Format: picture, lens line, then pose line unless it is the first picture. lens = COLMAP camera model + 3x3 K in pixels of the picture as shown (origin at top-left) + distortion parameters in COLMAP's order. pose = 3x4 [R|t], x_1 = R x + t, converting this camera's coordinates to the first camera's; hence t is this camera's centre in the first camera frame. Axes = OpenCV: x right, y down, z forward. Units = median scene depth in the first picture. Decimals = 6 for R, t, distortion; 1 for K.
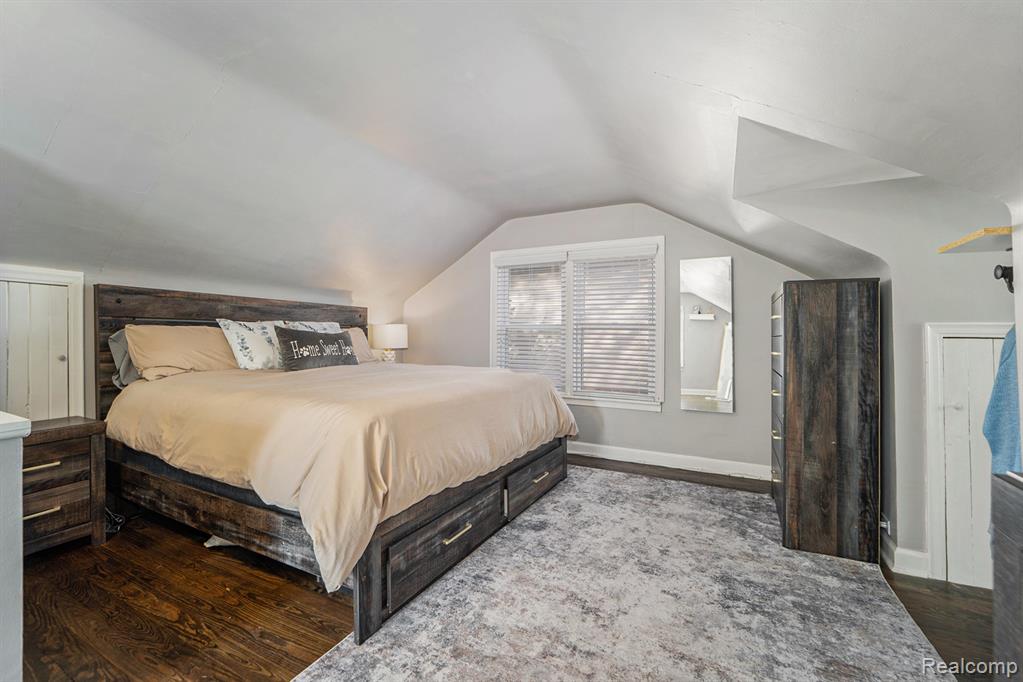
lens RADIAL K [[422.2, 0, 507.8], [0, 422.2, 333.5], [0, 0, 1]] dist [-0.015860, -0.000857]
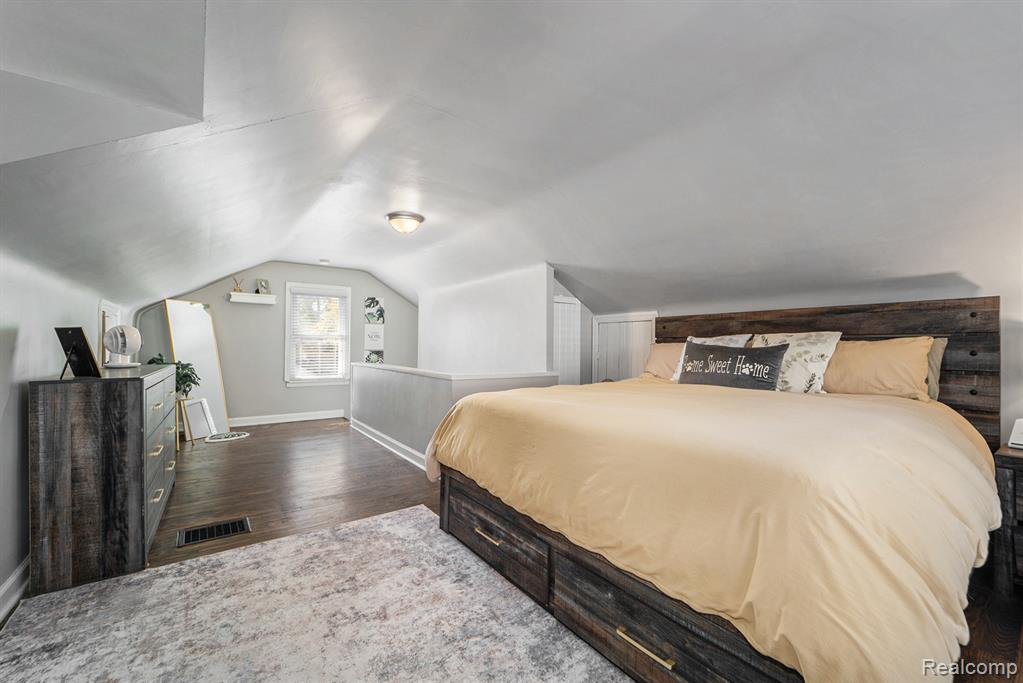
lens RADIAL K [[422.2, 0, 505.3], [0, 422.2, 349.5], [0, 0, 1]] dist [-0.015860, -0.000857]
pose [[-0.454357, -0.012988, -0.890725, 0.770688], [-0.006315, 0.999916, -0.011359, 0.023857], [0.890797, 0.000464, -0.454400, 1.460971]]
